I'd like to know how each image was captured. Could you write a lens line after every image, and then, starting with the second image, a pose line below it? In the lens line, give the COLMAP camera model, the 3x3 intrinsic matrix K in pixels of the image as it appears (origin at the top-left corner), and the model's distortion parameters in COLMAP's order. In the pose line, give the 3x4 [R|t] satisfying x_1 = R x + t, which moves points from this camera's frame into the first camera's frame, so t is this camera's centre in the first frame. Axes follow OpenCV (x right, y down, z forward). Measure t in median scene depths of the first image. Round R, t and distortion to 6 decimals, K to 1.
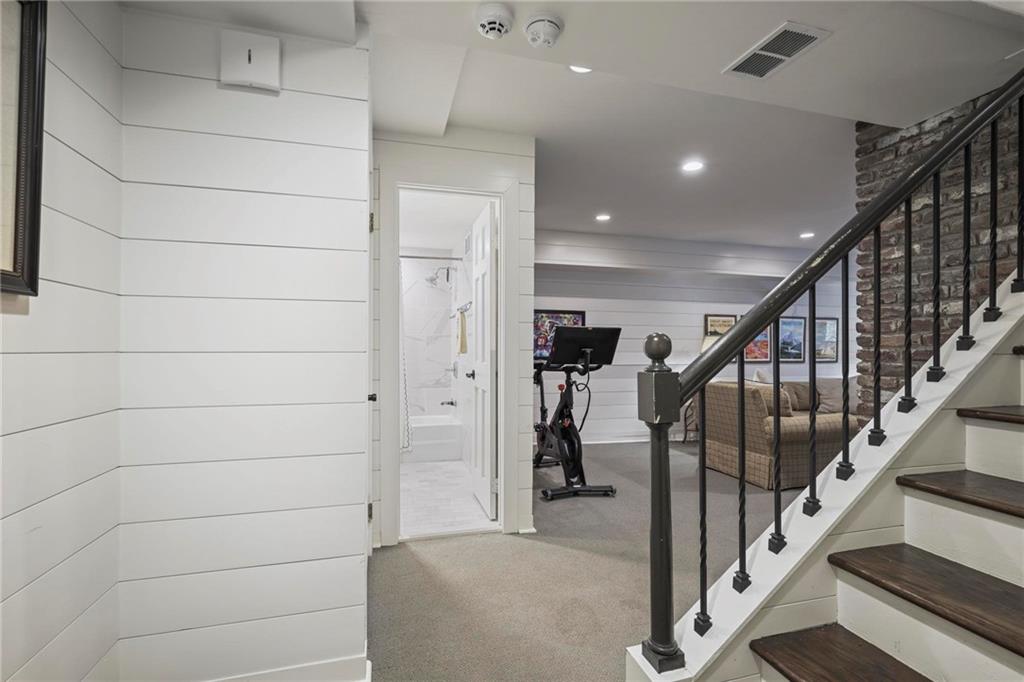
lens RADIAL K [[464.1, 0, 513.3], [0, 464.1, 343.7], [0, 0, 1]] dist [-0.000636, -0.000116]
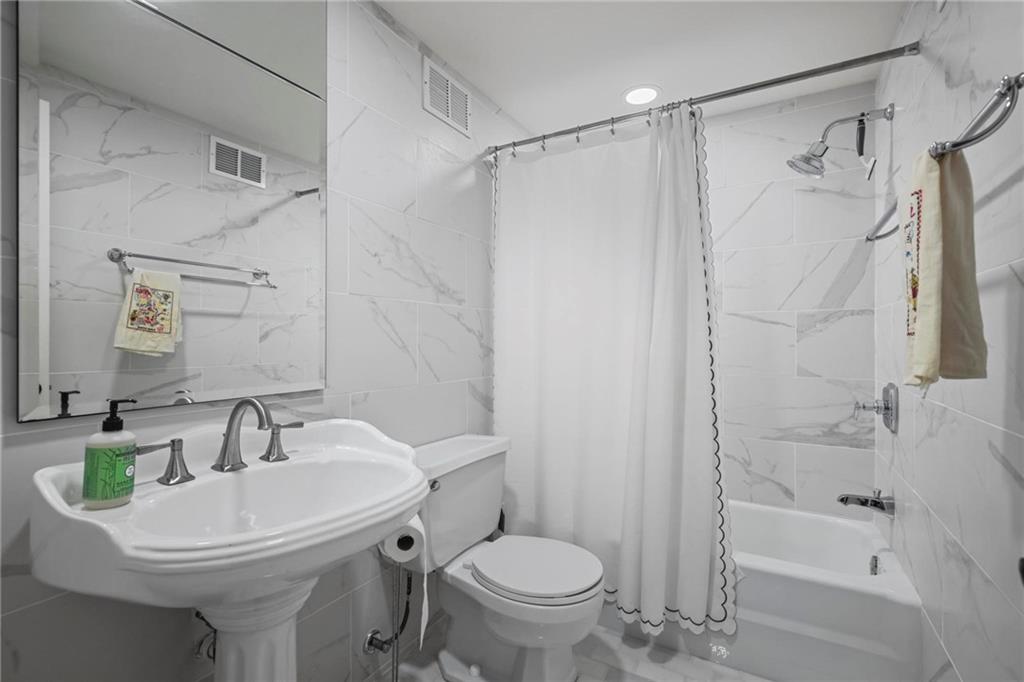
lens RADIAL K [[464.1, 0, 513.4], [0, 464.1, 347.6], [0, 0, 1]] dist [-0.000636, -0.000116]
pose [[0.701424, -0.003597, -0.712736, -0.076435], [0.007682, 0.999967, 0.002514, 0.010221], [0.712703, -0.007239, 0.701428, 0.568551]]
